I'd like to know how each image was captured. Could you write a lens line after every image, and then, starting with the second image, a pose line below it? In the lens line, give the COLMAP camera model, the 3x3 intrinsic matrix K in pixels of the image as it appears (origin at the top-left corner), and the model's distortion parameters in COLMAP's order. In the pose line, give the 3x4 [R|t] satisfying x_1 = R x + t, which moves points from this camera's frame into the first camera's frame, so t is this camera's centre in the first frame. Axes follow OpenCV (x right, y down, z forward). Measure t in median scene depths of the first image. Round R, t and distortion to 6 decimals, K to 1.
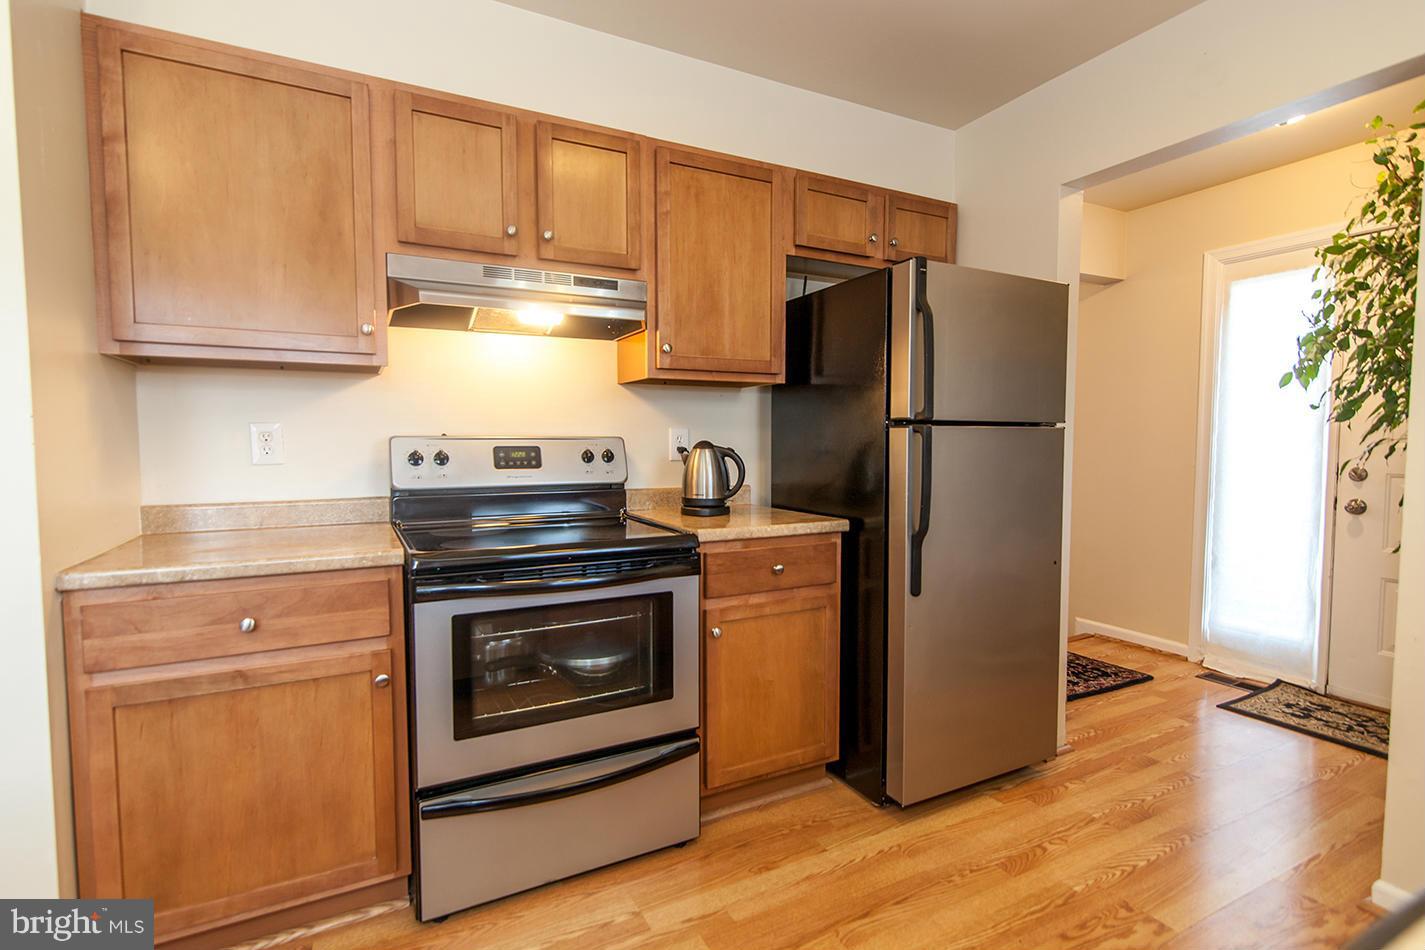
lens RADIAL K [[668.8, 0, 712.5], [0, 668.8, 475.0], [0, 0, 1]] dist [-0.003289, -0.000518]
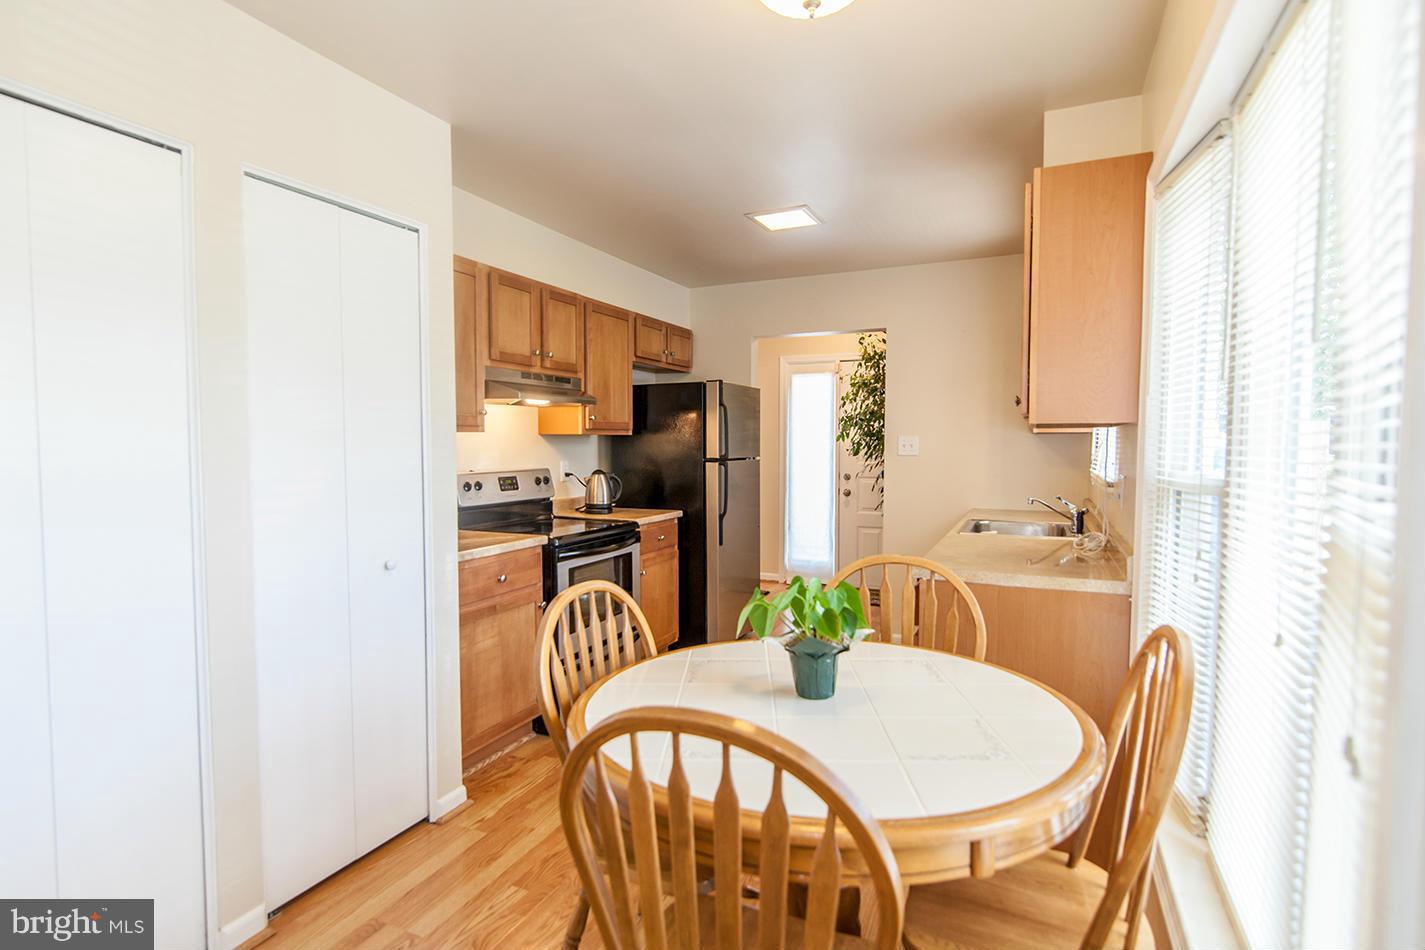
lens RADIAL K [[699.0, 0, 712.5], [0, 699.0, 475.0], [0, 0, 1]] dist [-0.000777, -0.000148]
pose [[0.788132, -0.027140, 0.614907, -0.955543], [0.031070, 0.999508, 0.004292, -0.039948], [-0.614721, 0.015722, 0.788588, -0.622426]]
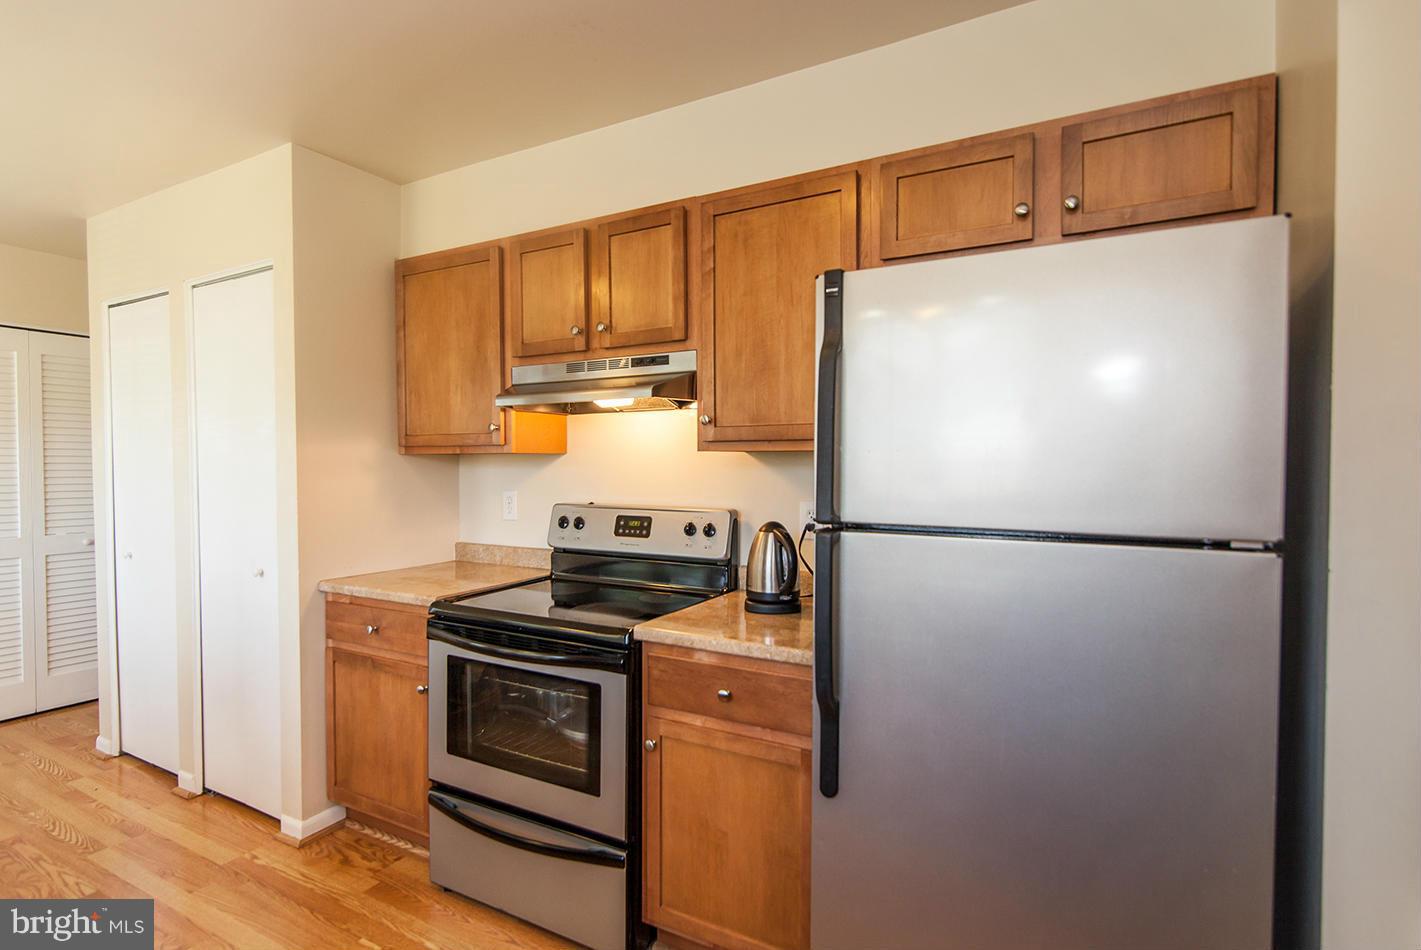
lens RADIAL K [[695.6, 0, 712.4], [0, 695.6, 479.3], [0, 0, 1]] dist [-0.003999, -0.000356]
pose [[0.556711, 0.021392, -0.830430, 0.735935], [-0.045590, 0.998949, -0.004830, -0.105681], [0.829454, 0.040548, 0.557101, 0.490044]]
